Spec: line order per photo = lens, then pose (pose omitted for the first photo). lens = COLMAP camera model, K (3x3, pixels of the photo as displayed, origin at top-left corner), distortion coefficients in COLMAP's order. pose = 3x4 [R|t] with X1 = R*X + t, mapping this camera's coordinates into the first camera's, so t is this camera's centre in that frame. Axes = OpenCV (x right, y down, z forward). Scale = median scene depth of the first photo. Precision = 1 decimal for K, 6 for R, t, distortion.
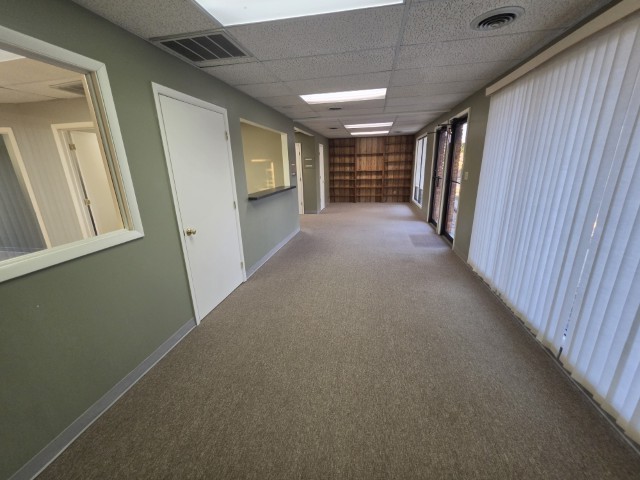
lens RADIAL K [[256.8, 0, 317.7], [0, 256.8, 239.7], [0, 0, 1]] dist [-0.000298, -0.000862]
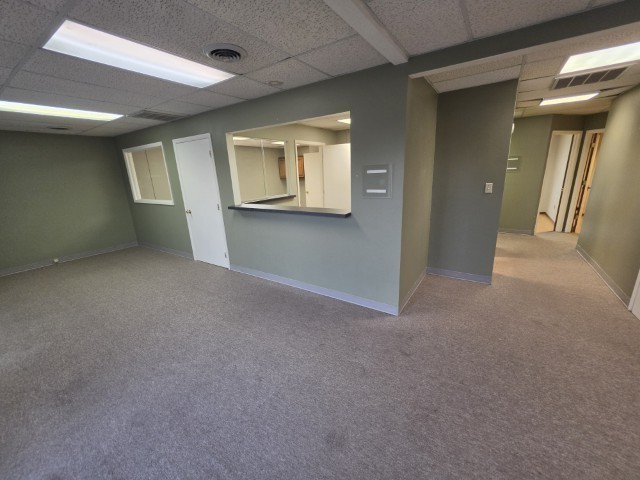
lens RADIAL K [[256.8, 0, 324.5], [0, 256.8, 240.6], [0, 0, 1]] dist [-0.000298, -0.000862]
pose [[-0.364231, 0.291186, -0.884617, 0.211936], [-0.212471, 0.898833, 0.383347, -0.187715], [0.906748, 0.327582, -0.265514, 0.597749]]
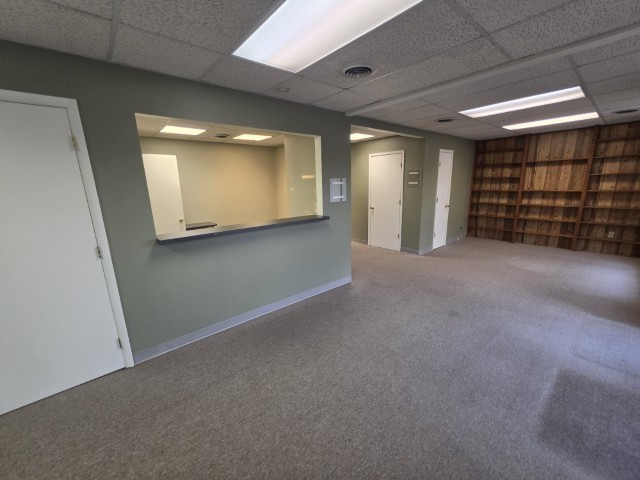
lens RADIAL K [[256.8, 0, 315.8], [0, 256.8, 240.8], [0, 0, 1]] dist [-0.000298, -0.000862]
pose [[0.786660, 0.142179, -0.600792, 0.149343], [-0.167947, 0.985705, 0.013365, -0.083199], [0.594104, 0.090388, 0.799293, 0.259750]]
